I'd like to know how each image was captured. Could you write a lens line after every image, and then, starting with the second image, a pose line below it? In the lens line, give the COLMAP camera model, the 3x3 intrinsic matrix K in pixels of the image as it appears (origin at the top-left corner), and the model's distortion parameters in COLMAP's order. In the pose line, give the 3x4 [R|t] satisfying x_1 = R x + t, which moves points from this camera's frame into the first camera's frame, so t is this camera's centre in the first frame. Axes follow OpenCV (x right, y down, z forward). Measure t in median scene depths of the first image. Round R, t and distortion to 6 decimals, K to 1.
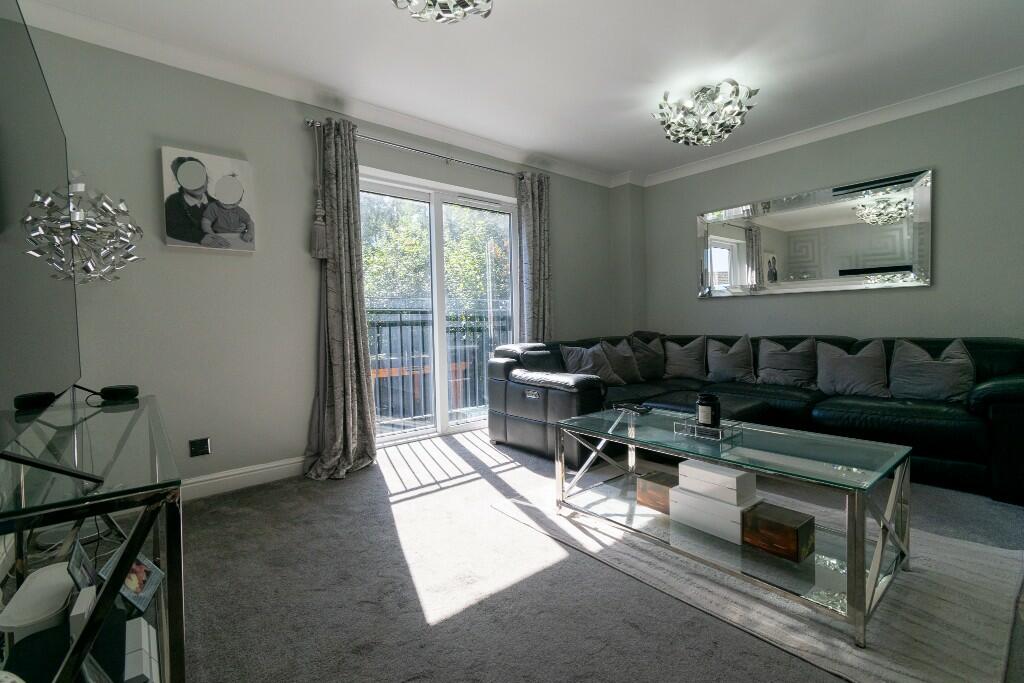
lens RADIAL K [[450.9, 0, 507.6], [0, 450.9, 339.2], [0, 0, 1]] dist [-0.001313, -0.000510]
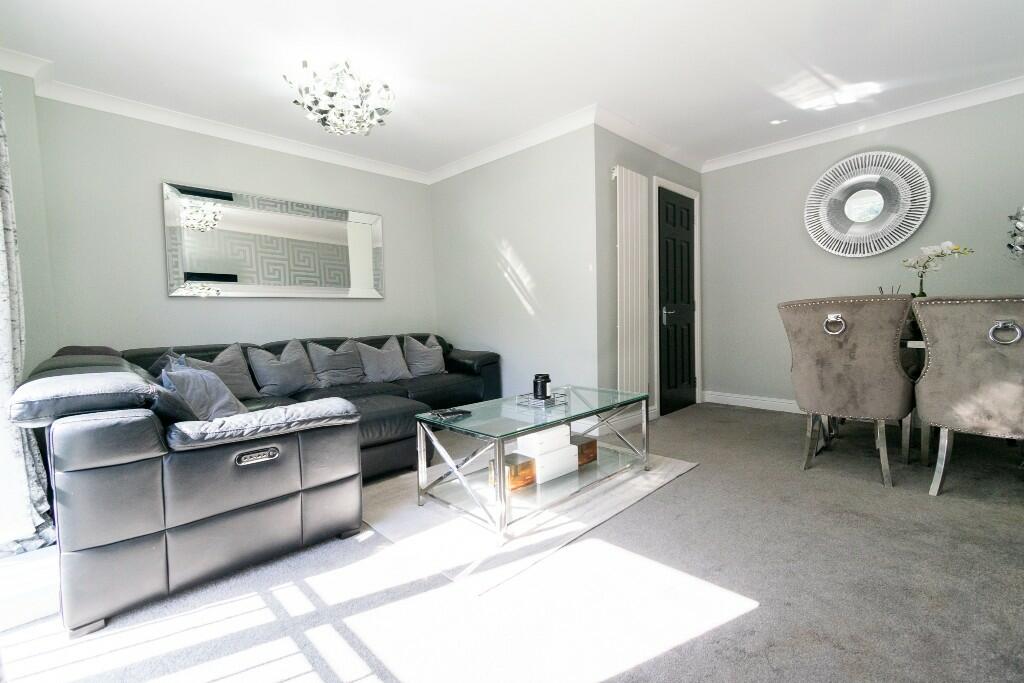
lens RADIAL K [[450.9, 0, 507.5], [0, 450.9, 339.2], [0, 0, 1]] dist [-0.001313, -0.000510]
pose [[-0.090022, -0.029957, 0.995489, -0.646907], [0.058934, 0.997636, 0.035351, -0.025981], [-0.994195, 0.061850, -0.088043, 0.929561]]
